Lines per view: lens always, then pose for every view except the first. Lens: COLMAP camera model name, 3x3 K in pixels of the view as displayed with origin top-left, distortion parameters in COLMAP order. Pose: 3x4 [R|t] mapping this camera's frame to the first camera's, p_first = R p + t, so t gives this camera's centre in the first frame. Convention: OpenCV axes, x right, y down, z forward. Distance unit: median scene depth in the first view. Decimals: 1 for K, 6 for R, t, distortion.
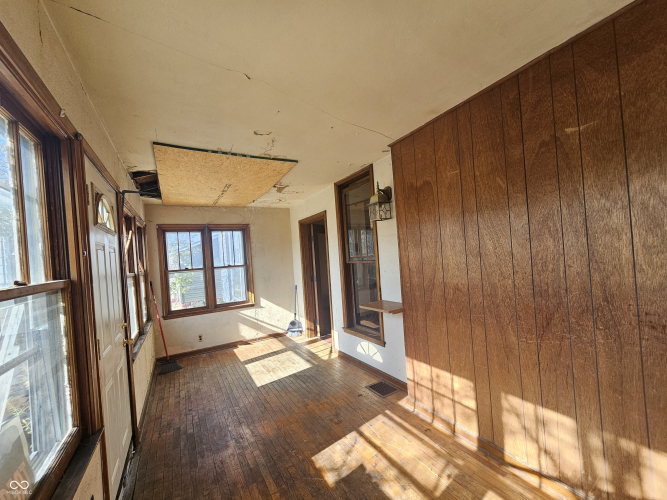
lens RADIAL K [[273.2, 0, 332.9], [0, 273.2, 254.1], [0, 0, 1]] dist [-0.000680, -0.000008]
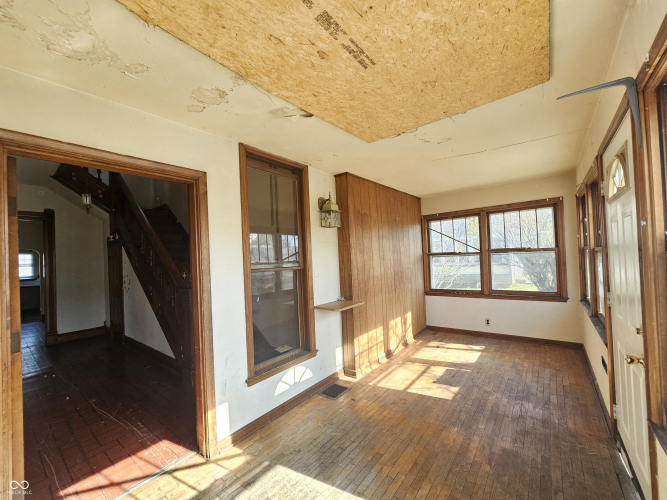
lens RADIAL K [[273.2, 0, 332.9], [0, 273.2, 254.1], [0, 0, 1]] dist [-0.000680, -0.000008]
pose [[-0.359420, 0.105028, 0.927247, -1.045321], [0.068947, 0.993919, -0.085855, 0.098567], [-0.930626, 0.033073, -0.364475, 1.760301]]
